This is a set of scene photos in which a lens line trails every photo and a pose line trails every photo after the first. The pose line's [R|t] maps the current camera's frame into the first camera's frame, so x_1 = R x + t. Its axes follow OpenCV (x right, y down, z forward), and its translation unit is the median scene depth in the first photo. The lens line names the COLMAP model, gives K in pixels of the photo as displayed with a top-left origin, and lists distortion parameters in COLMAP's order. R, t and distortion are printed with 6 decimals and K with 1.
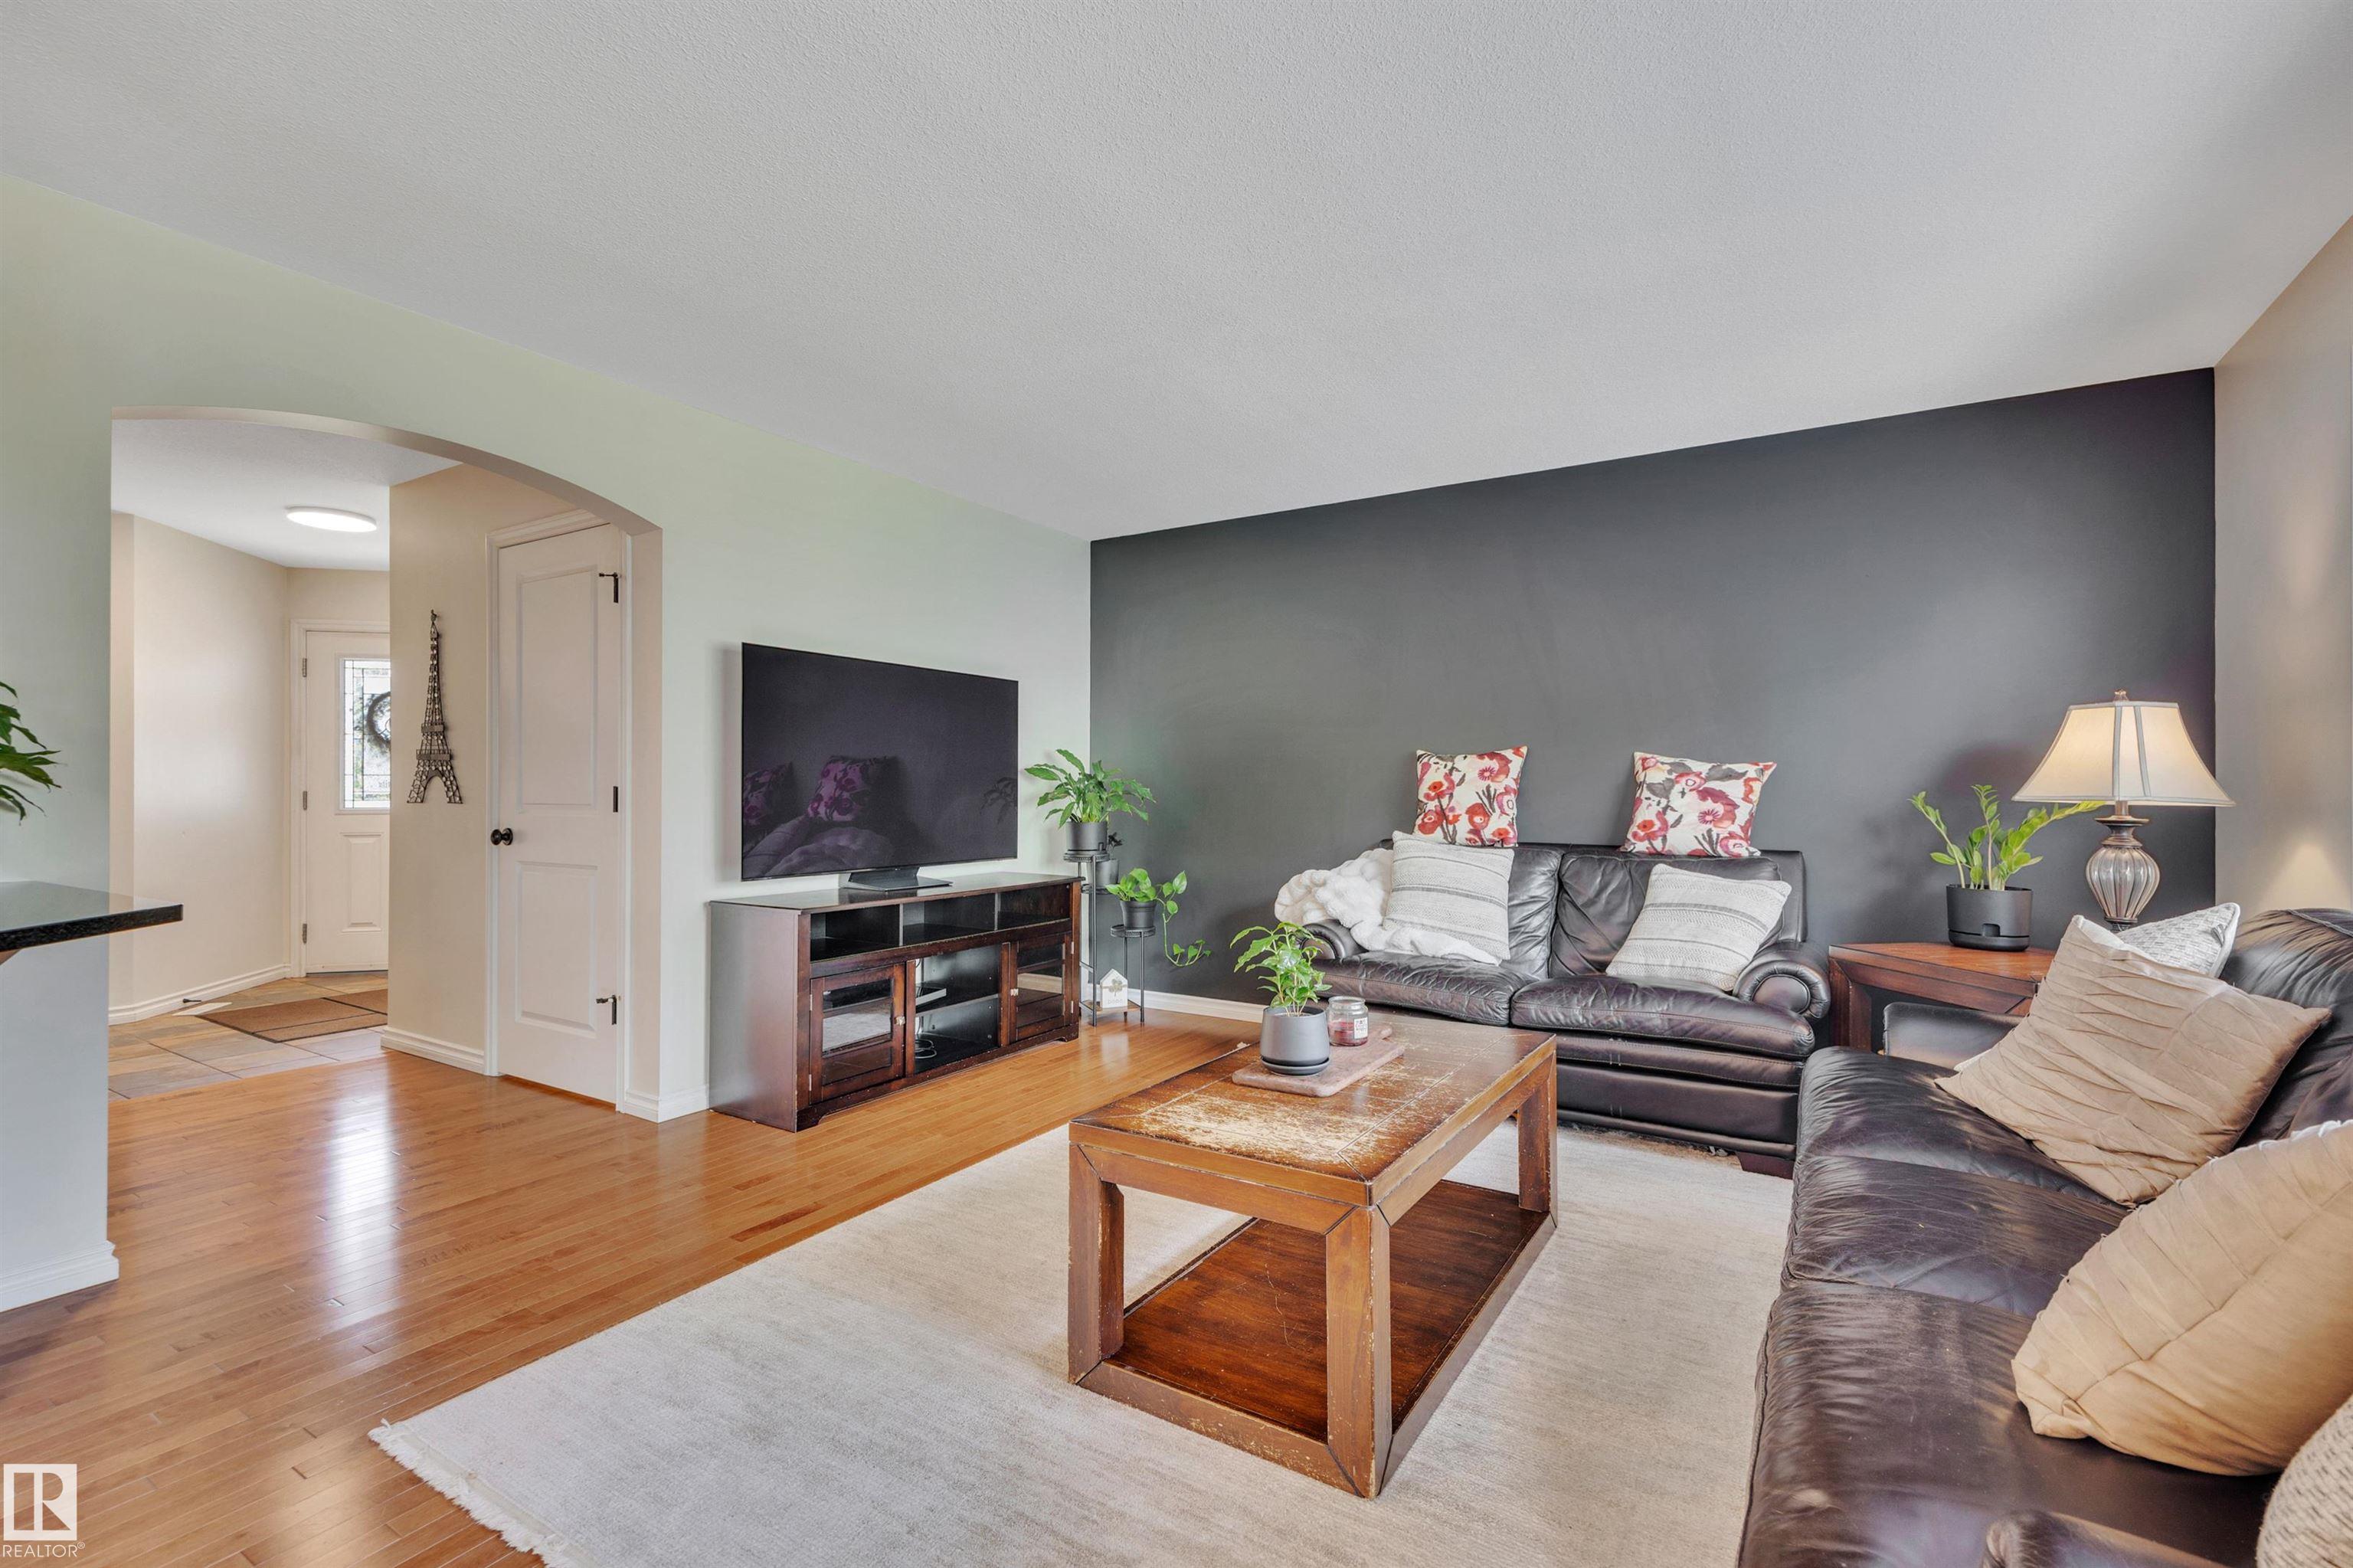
lens RADIAL K [[1036.3, 0, 1187.8], [0, 1036.3, 764.1], [0, 0, 1]] dist [-0.007525, 0.001702]
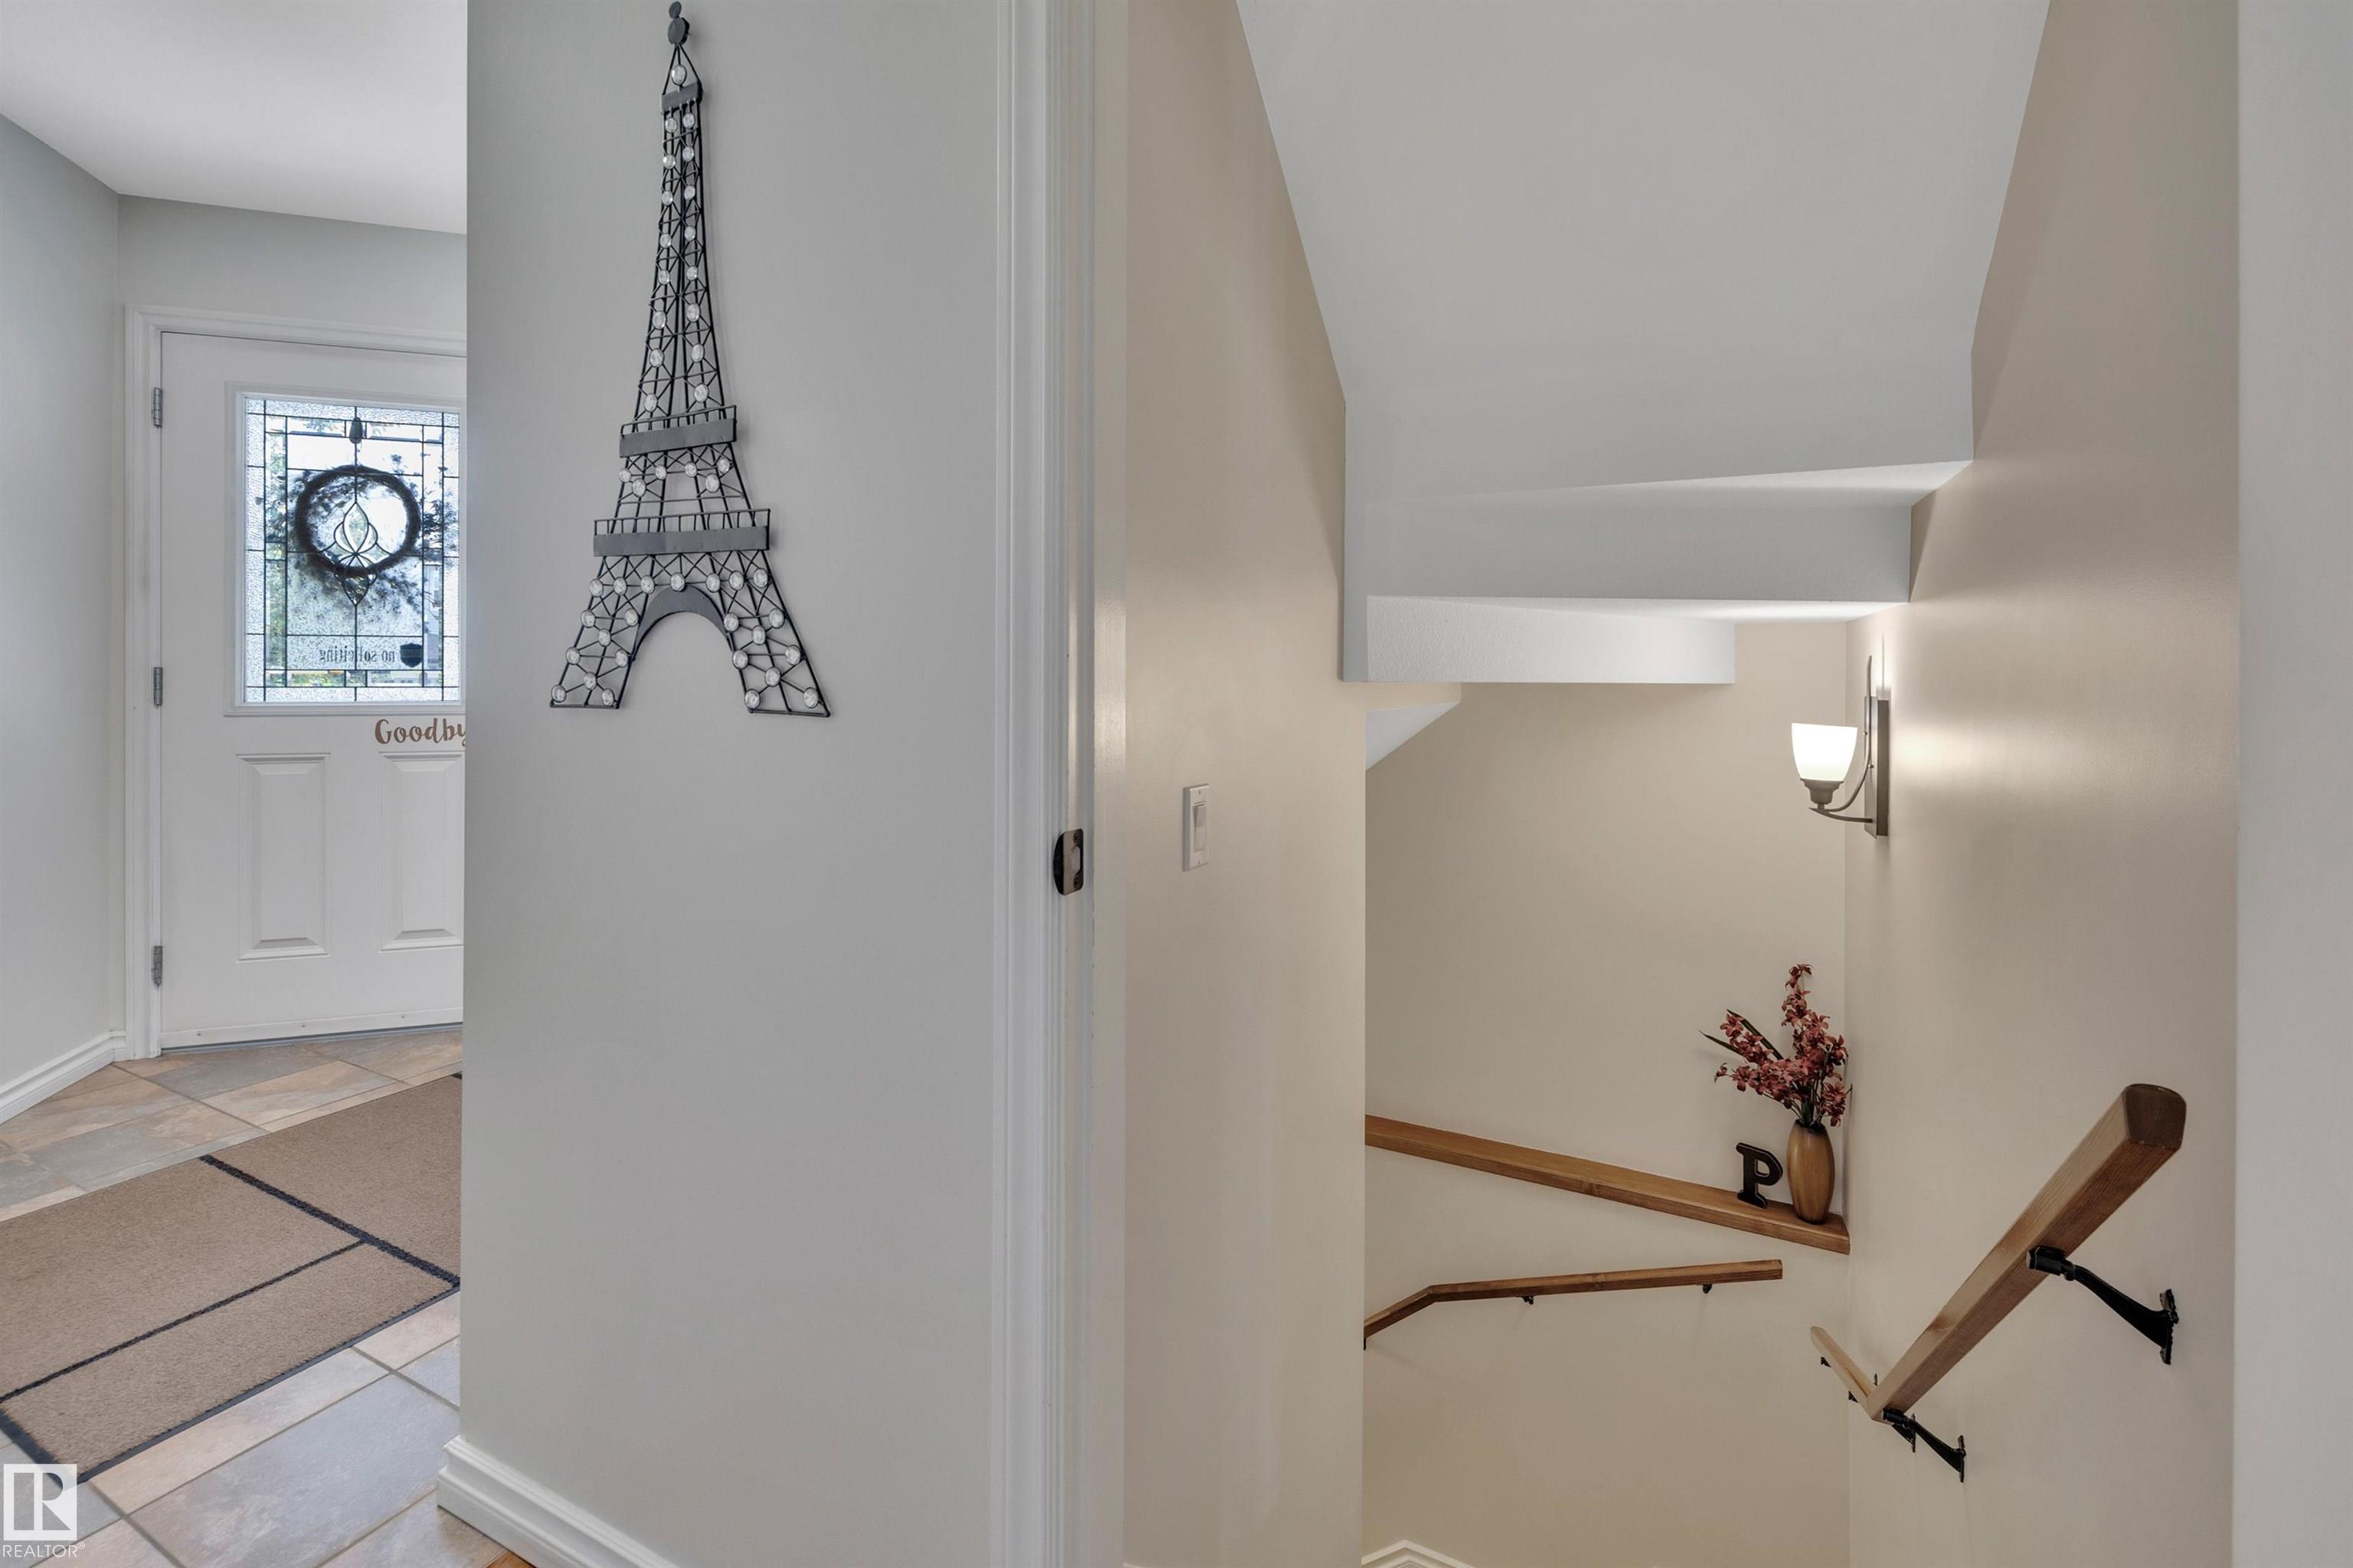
lens RADIAL K [[1036.3, 0, 1168.8], [0, 1036.3, 676.0], [0, 0, 1]] dist [-0.007525, 0.001702]
pose [[0.997306, 0.014661, 0.071872, -0.422122], [-0.015910, 0.999732, 0.016840, 0.014591], [-0.071606, -0.017938, 0.997272, 0.489229]]
